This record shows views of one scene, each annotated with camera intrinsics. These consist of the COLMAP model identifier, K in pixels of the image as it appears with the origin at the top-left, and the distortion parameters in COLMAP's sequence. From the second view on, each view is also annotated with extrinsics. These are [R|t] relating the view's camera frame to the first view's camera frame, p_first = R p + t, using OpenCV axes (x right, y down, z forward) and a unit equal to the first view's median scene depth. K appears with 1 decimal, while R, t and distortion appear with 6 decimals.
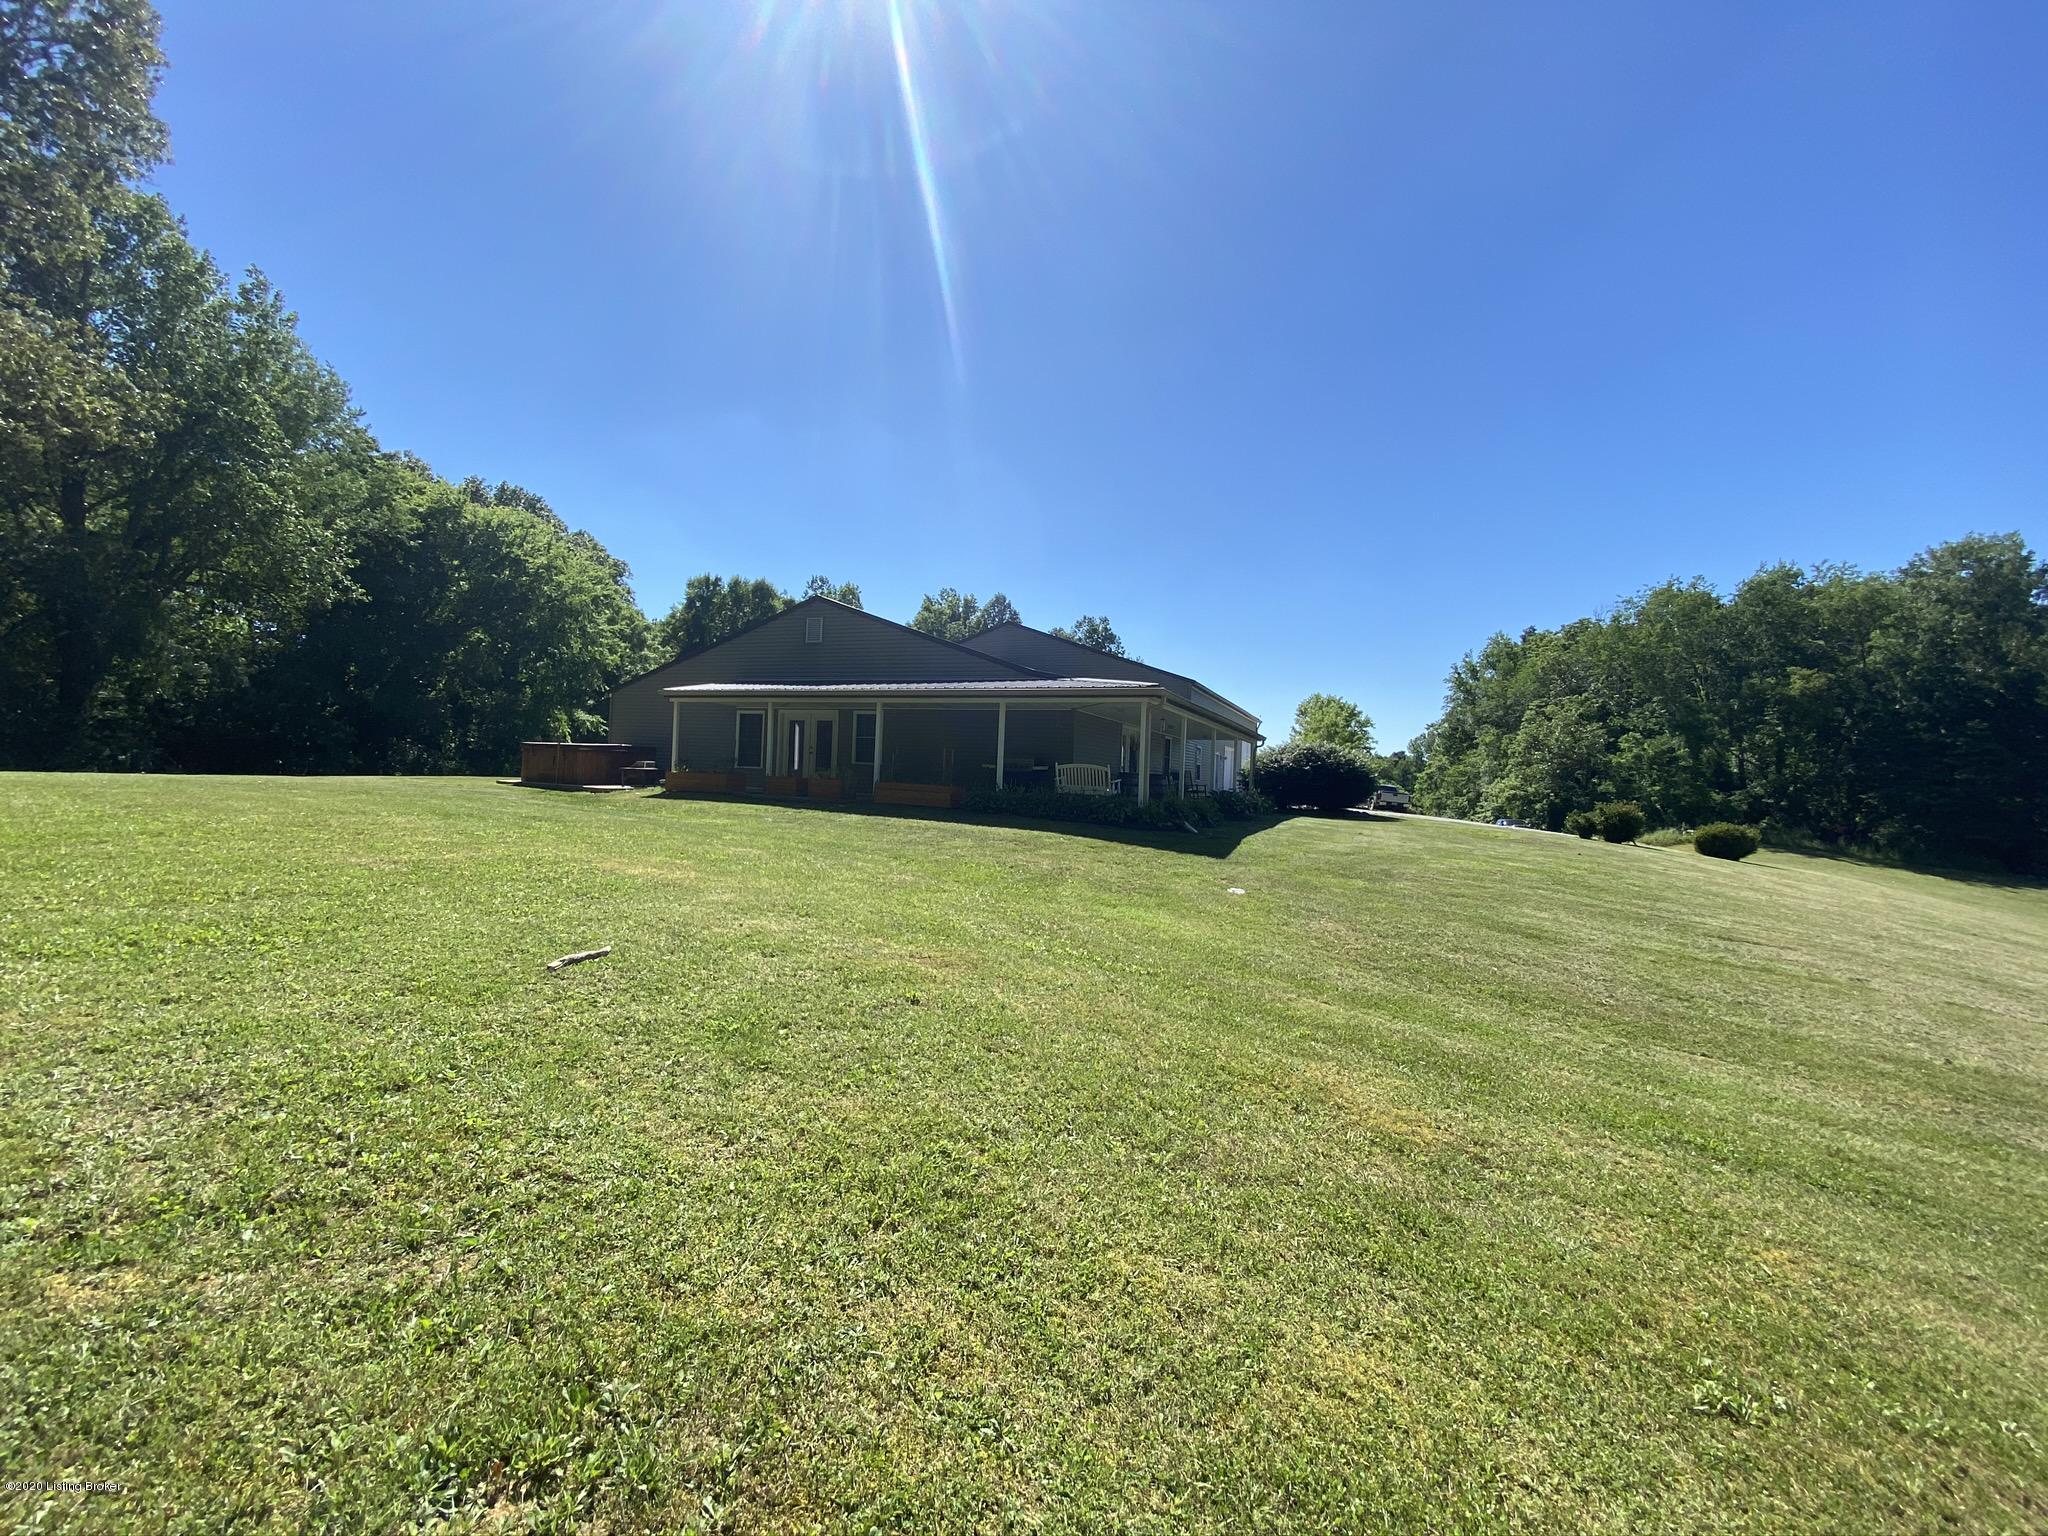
lens RADIAL K [[832.8, 0, 1015.3], [0, 832.8, 764.7], [0, 0, 1]] dist [-0.000389, -0.000023]
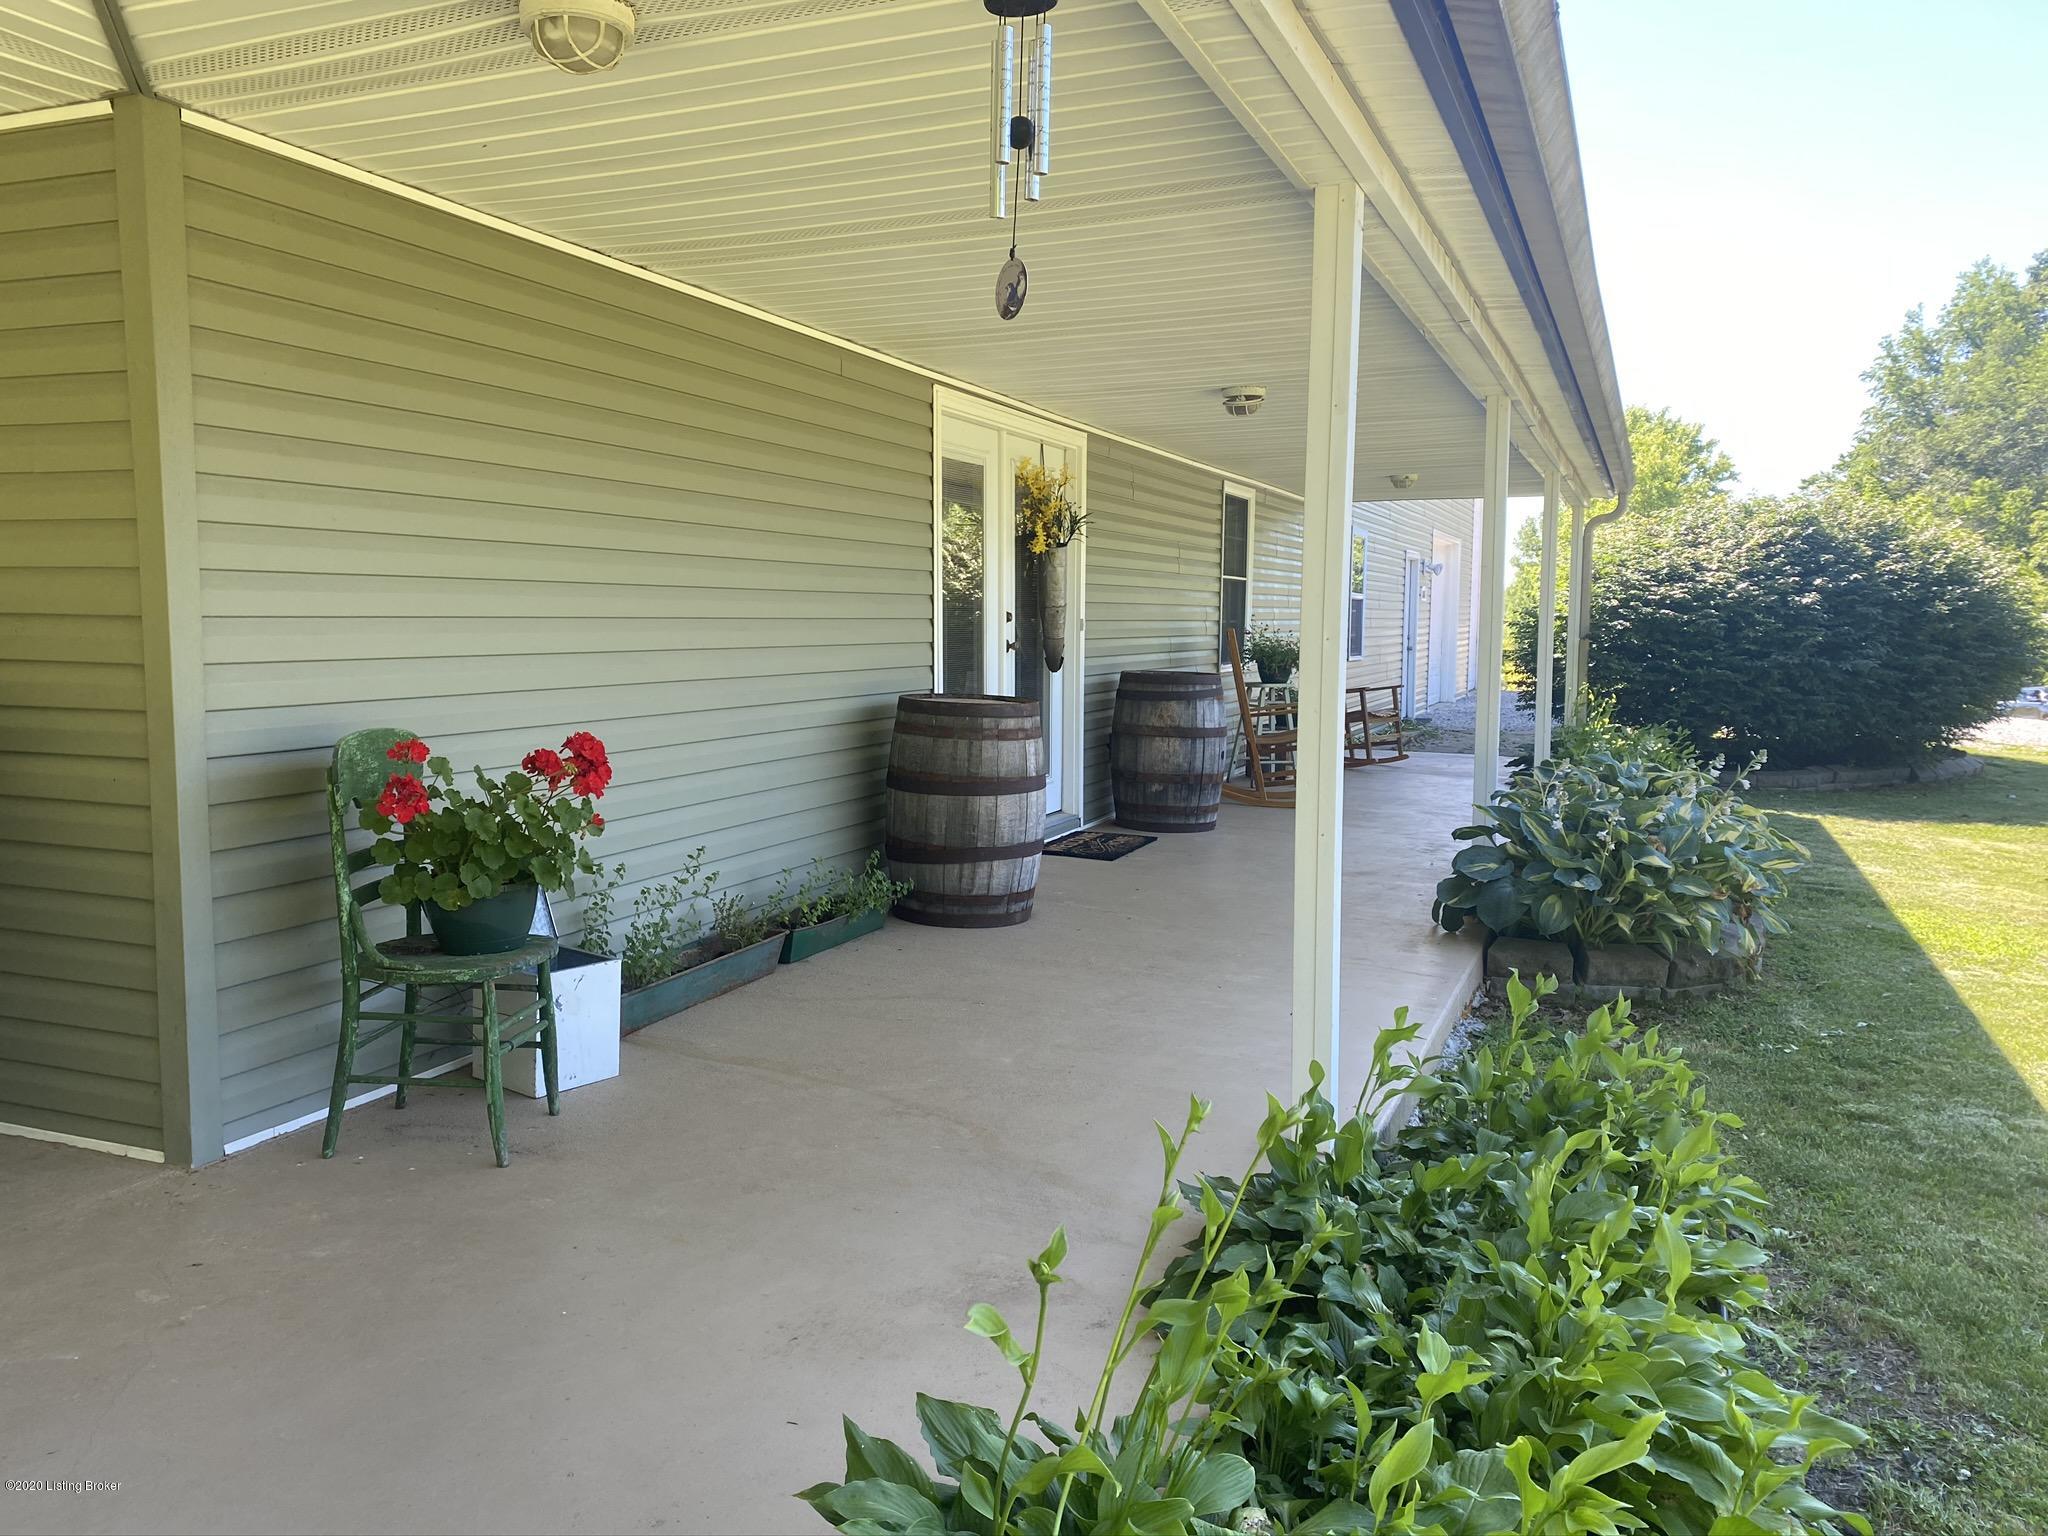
lens RADIAL K [[1544.4, 0, 1025.4], [0, 1544.4, 767.9], [0, 0, 1]] dist [-0.001069, 0.000790]
pose [[0.998755, -0.038595, 0.031589, 0.103447], [0.034725, 0.992755, 0.115032, -0.007648], [-0.035800, -0.113791, 0.992859, 0.545916]]
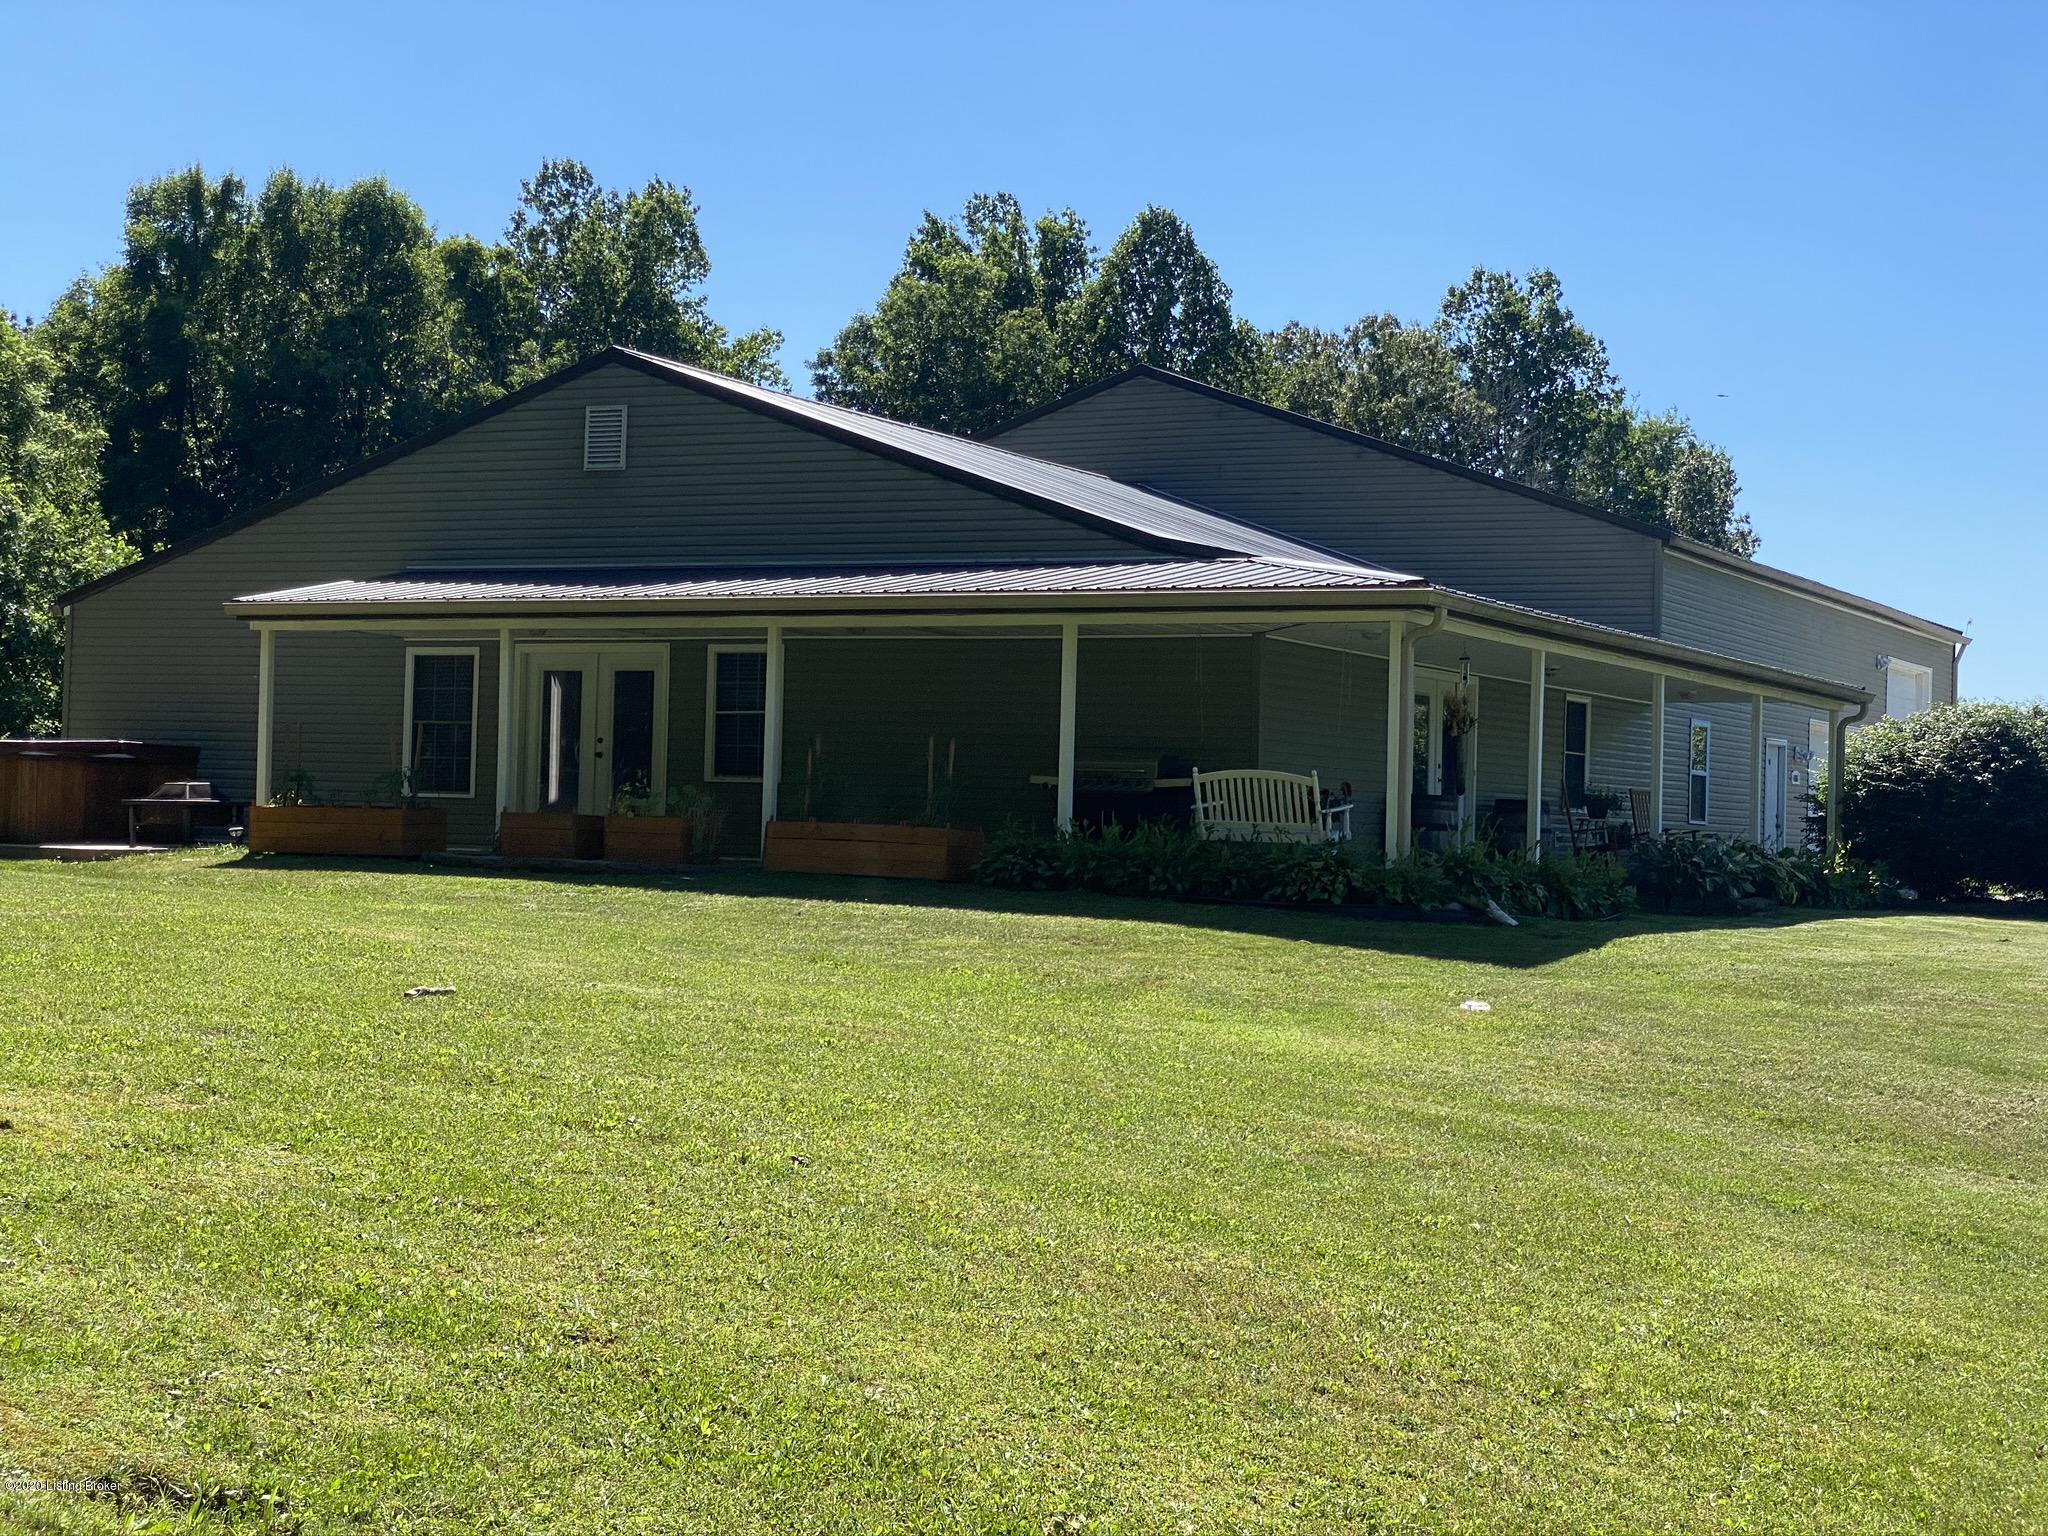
lens RADIAL K [[3082.9, 0, 1025.5], [0, 3082.9, 764.8], [0, 0, 1]] dist [-0.113087, 0.000000]
pose [[0.996845, -0.013969, -0.078133, 0.047647], [0.013097, 0.999846, -0.011666, 0.007519], [0.078284, 0.010606, 0.996875, -0.307130]]
